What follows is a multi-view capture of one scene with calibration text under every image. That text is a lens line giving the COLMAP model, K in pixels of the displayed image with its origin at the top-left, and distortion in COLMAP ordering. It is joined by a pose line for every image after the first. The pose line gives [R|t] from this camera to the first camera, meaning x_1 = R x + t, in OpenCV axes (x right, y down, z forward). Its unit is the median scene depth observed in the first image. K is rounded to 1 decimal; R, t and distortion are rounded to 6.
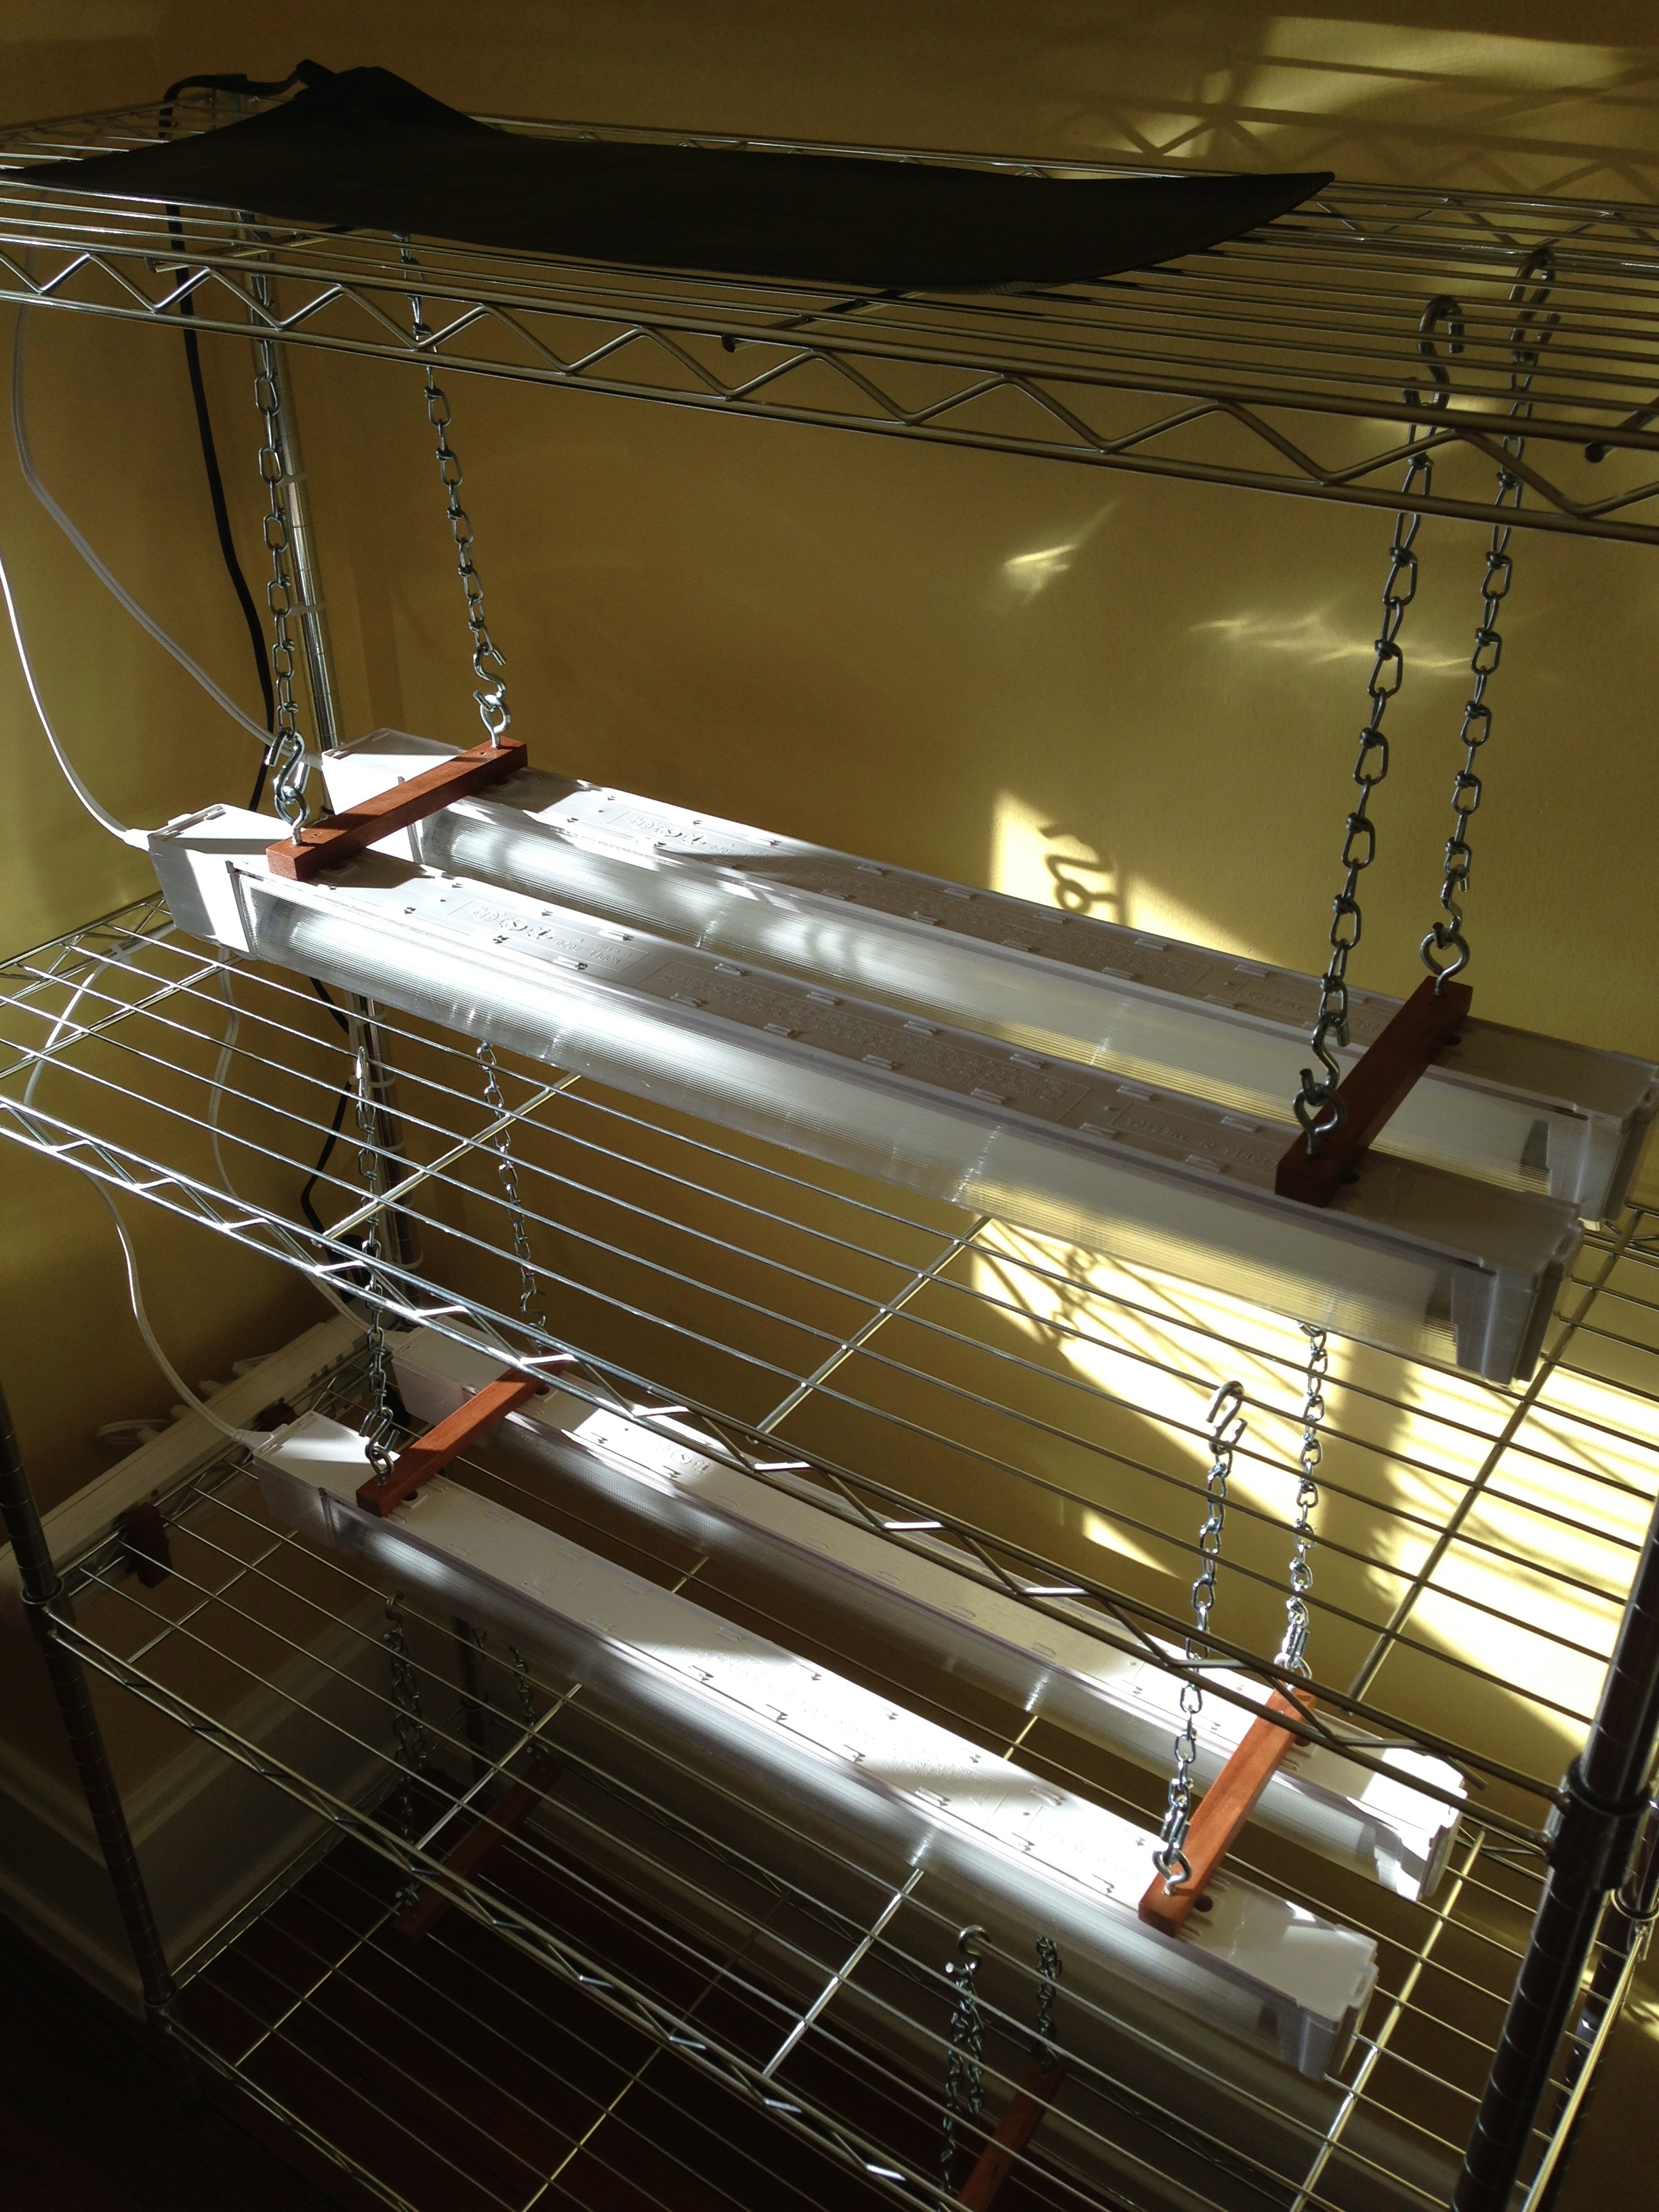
lens RADIAL K [[2046.0, 0, 829.5], [0, 2046.0, 1106.0], [0, 0, 1]] dist [0.084160, -0.207262]
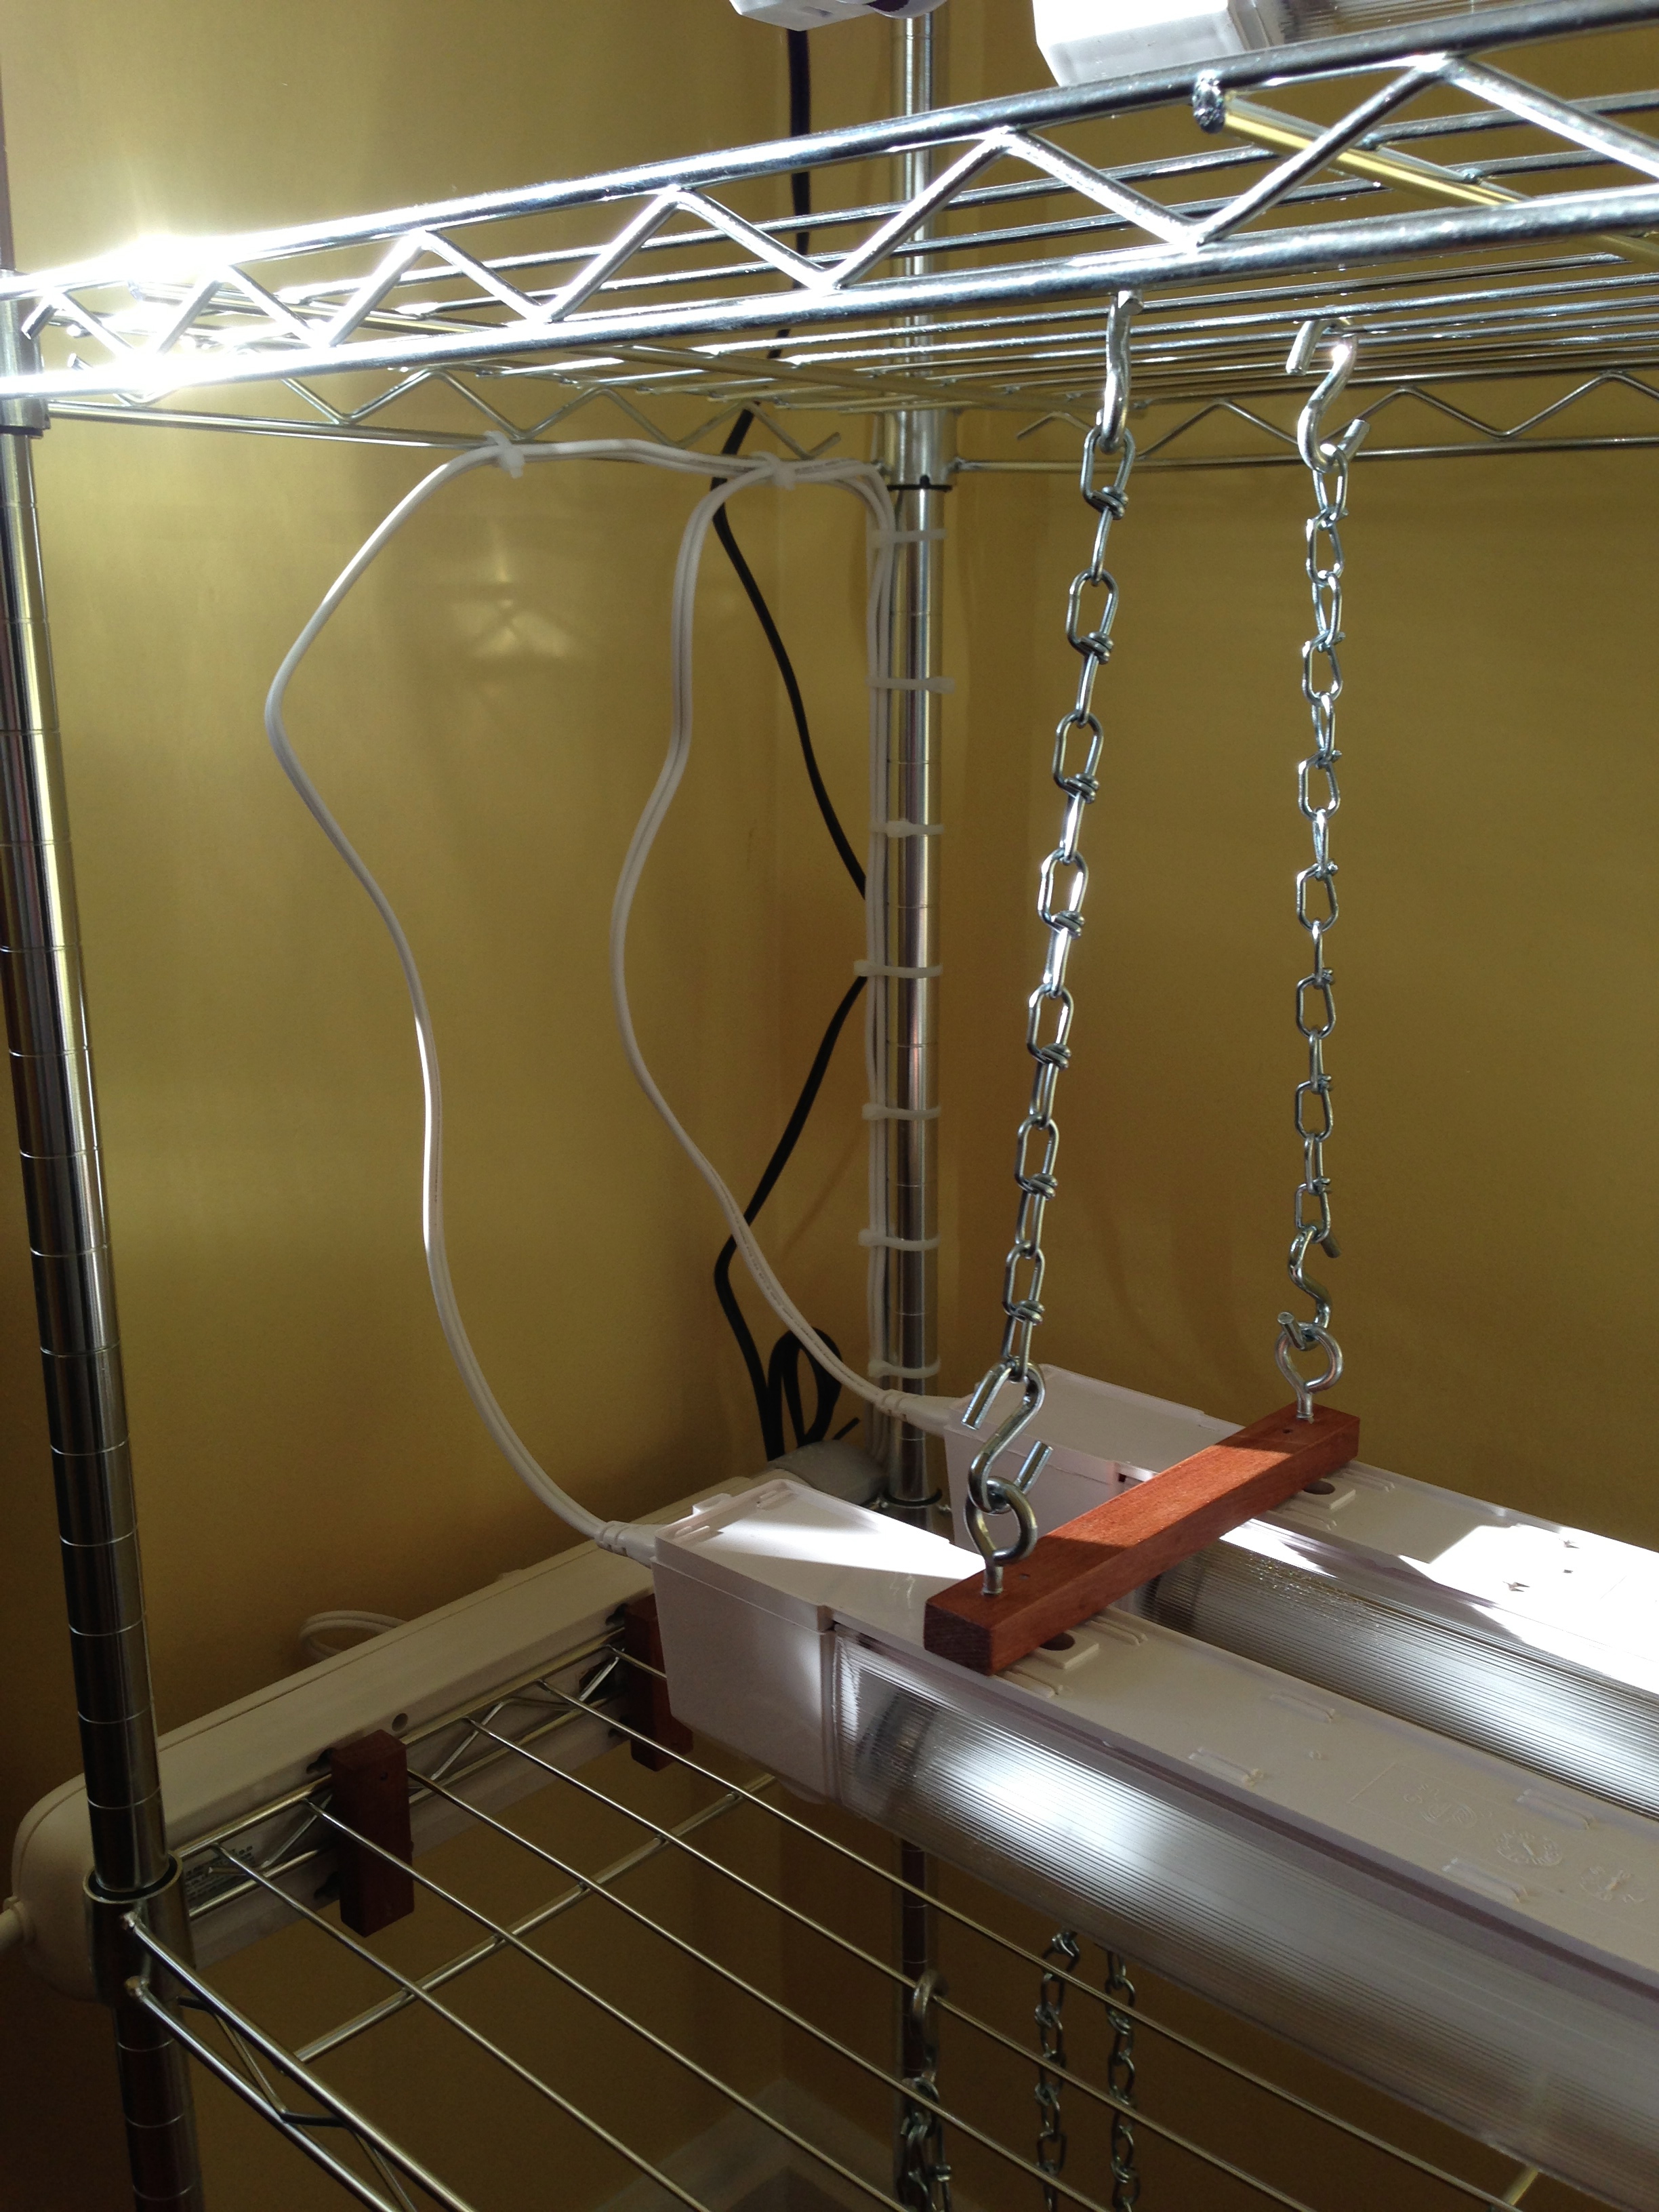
lens RADIAL K [[2046.0, 0, 829.5], [0, 2046.0, 1106.0], [0, 0, 1]] dist [0.084160, -0.207262]
pose [[0.991398, 0.039228, -0.124865, -0.190548], [-0.074162, 0.954462, -0.288966, 0.197497], [0.107844, 0.295741, 0.949161, 0.563633]]
